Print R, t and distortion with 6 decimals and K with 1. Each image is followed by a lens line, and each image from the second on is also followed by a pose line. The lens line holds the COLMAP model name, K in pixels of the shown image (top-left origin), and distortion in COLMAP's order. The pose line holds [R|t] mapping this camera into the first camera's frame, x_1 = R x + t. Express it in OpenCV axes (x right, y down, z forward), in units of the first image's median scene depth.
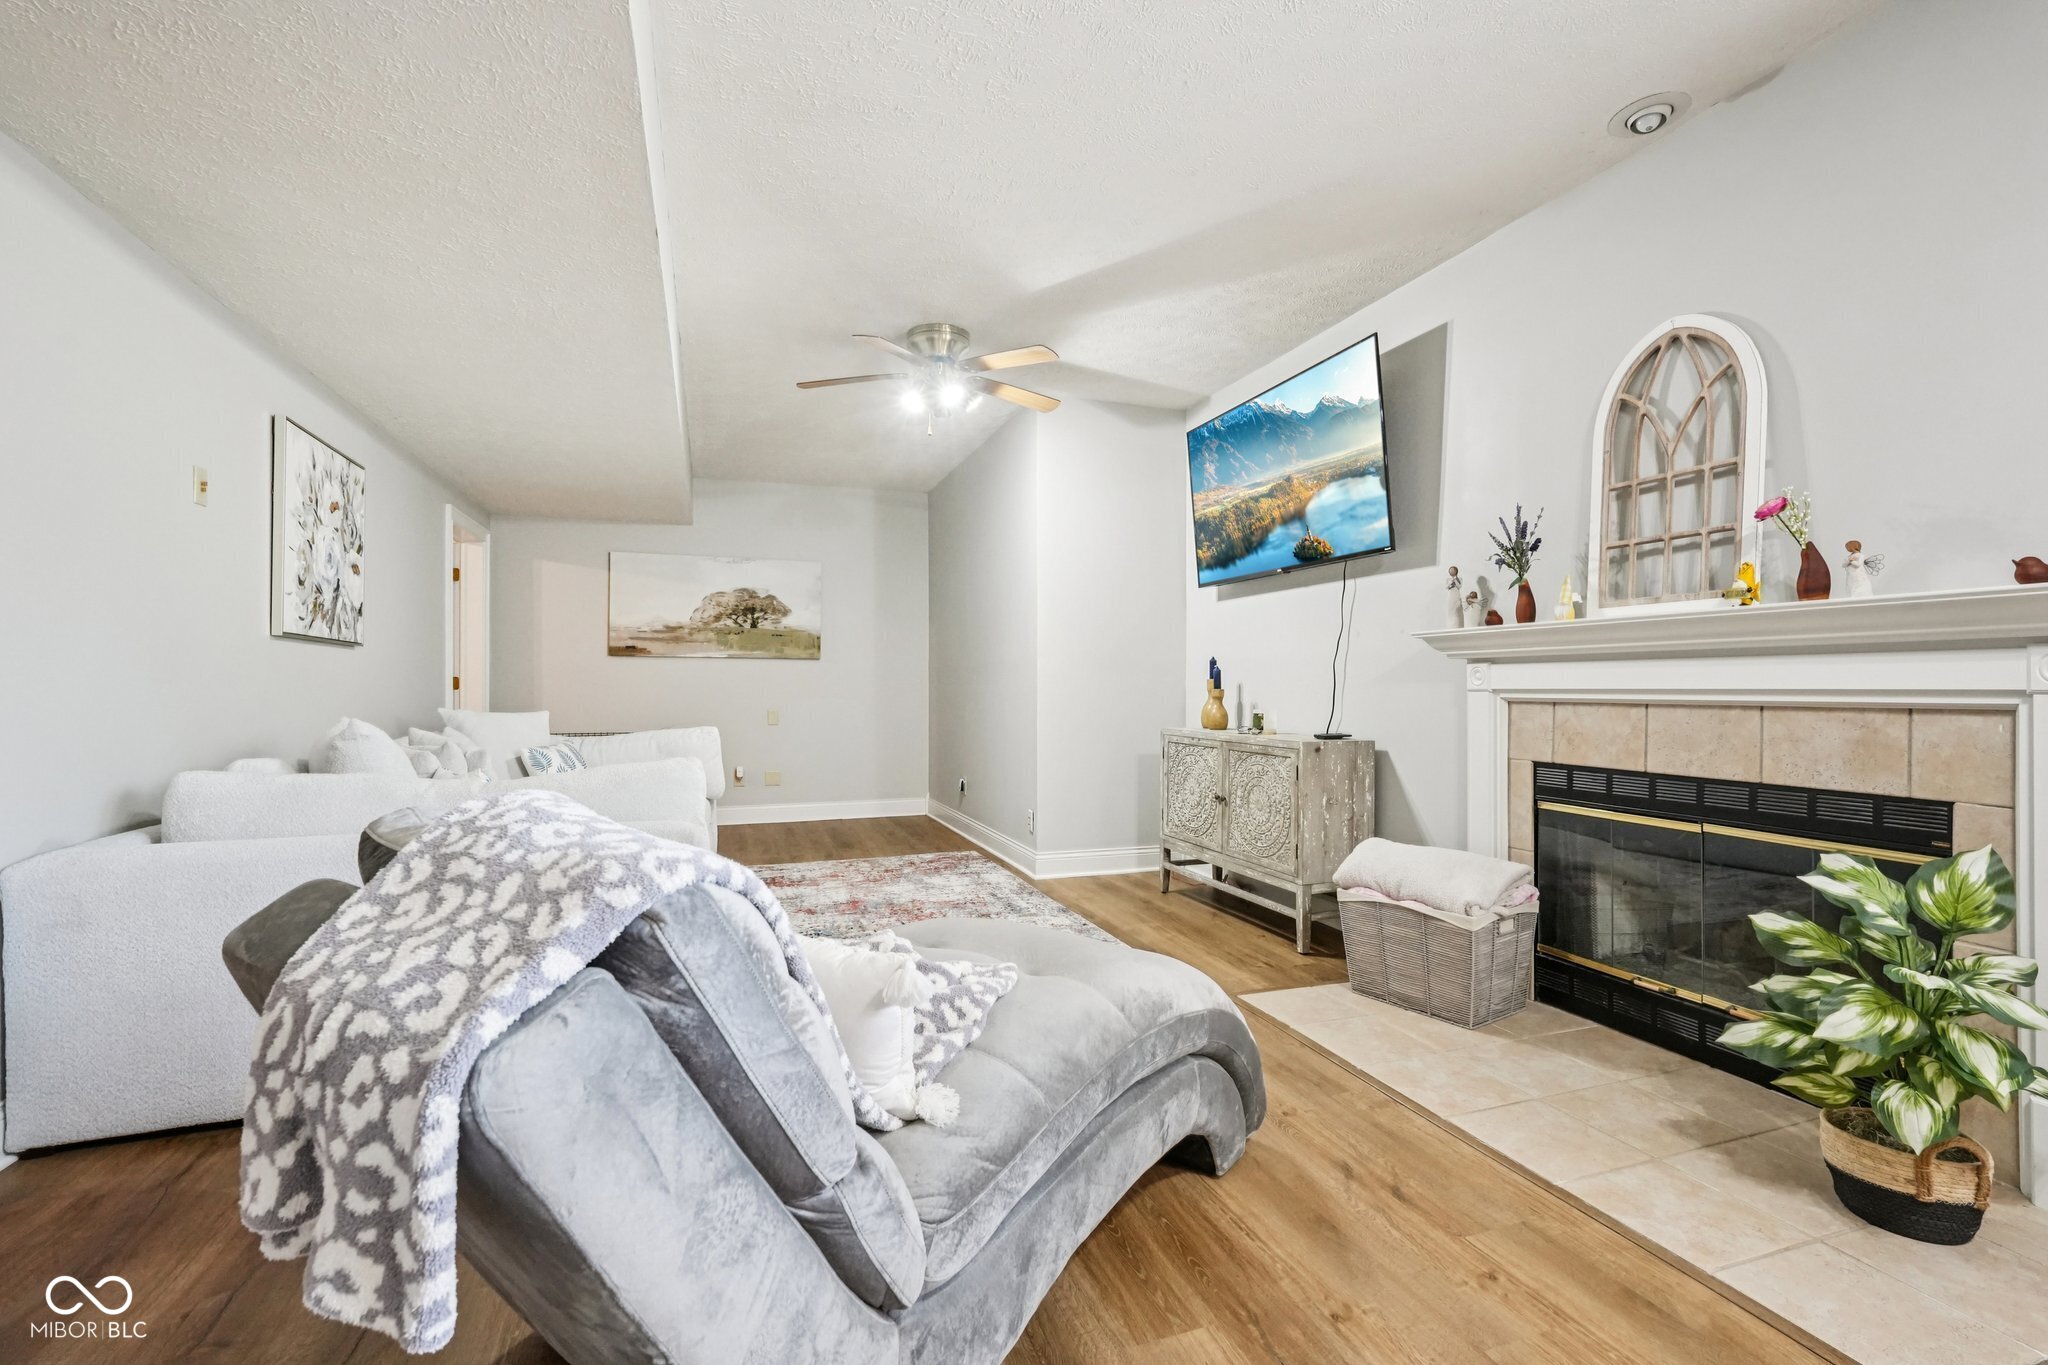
lens RADIAL K [[896.7, 0, 1020.9], [0, 896.7, 682.8], [0, 0, 1]] dist [-0.019030, 0.009227]
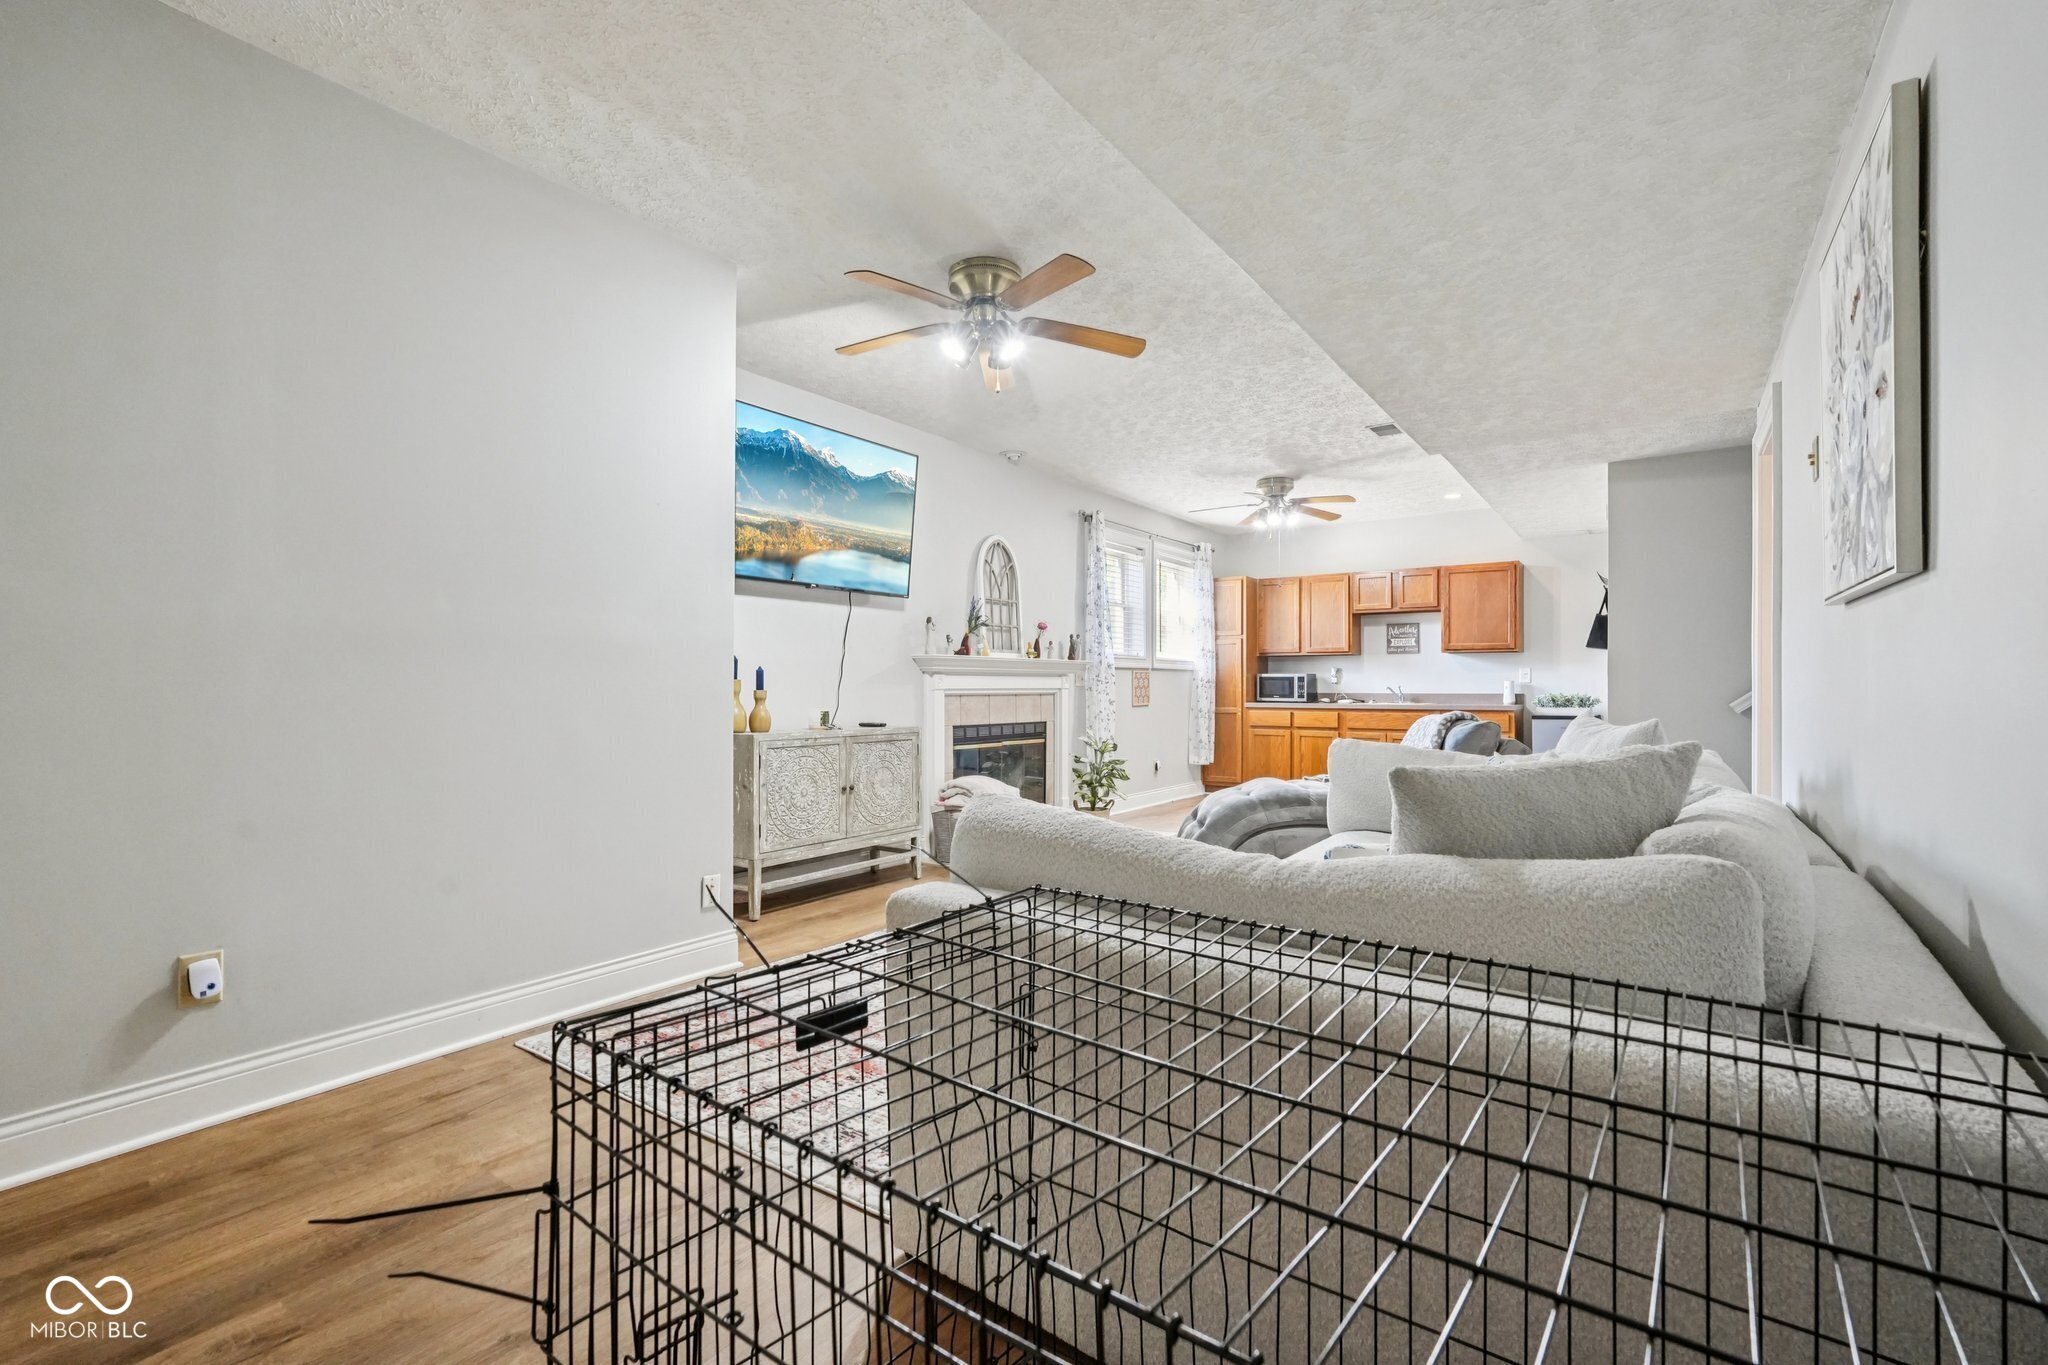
lens RADIAL K [[896.7, 0, 1020.9], [0, 896.7, 682.8], [0, 0, 1]] dist [-0.019030, 0.009227]
pose [[-0.564342, 0.005432, 0.825523, -1.002151], [-0.002400, 0.999963, -0.008220, 0.009110], [-0.825538, -0.006620, -0.564308, 1.772791]]
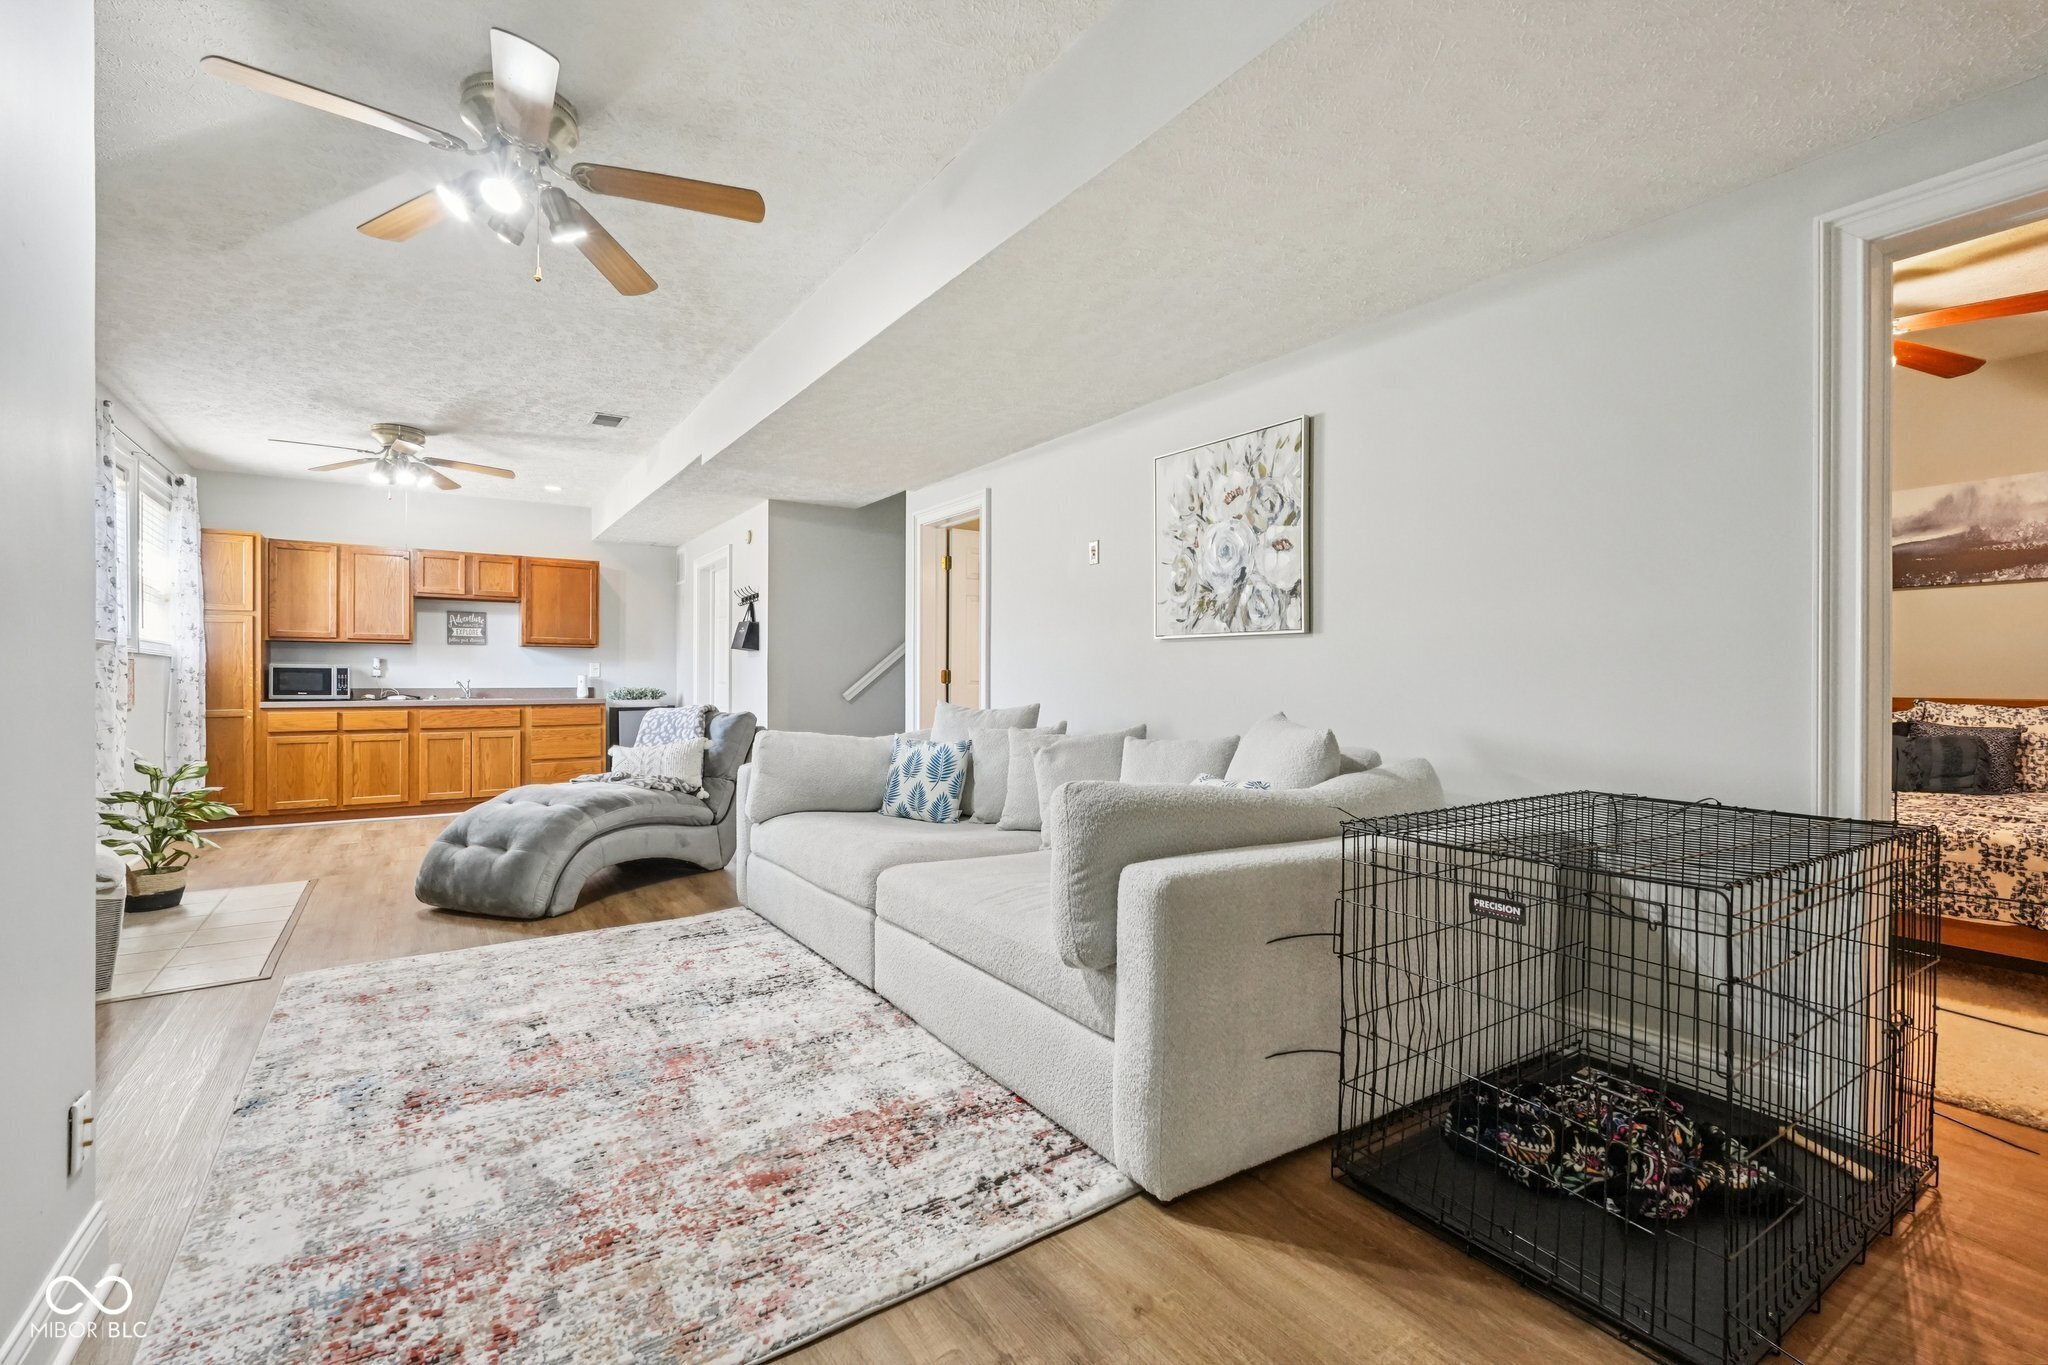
lens RADIAL K [[899.2, 0, 1025.1], [0, 899.2, 686.3], [0, 0, 1]] dist [-0.022015, 0.011944]
pose [[-0.965734, 0.002075, -0.259524, -0.331405], [0.001499, 0.999996, 0.002415, 0.007439], [0.259528, 0.001943, -0.965734, 2.055635]]
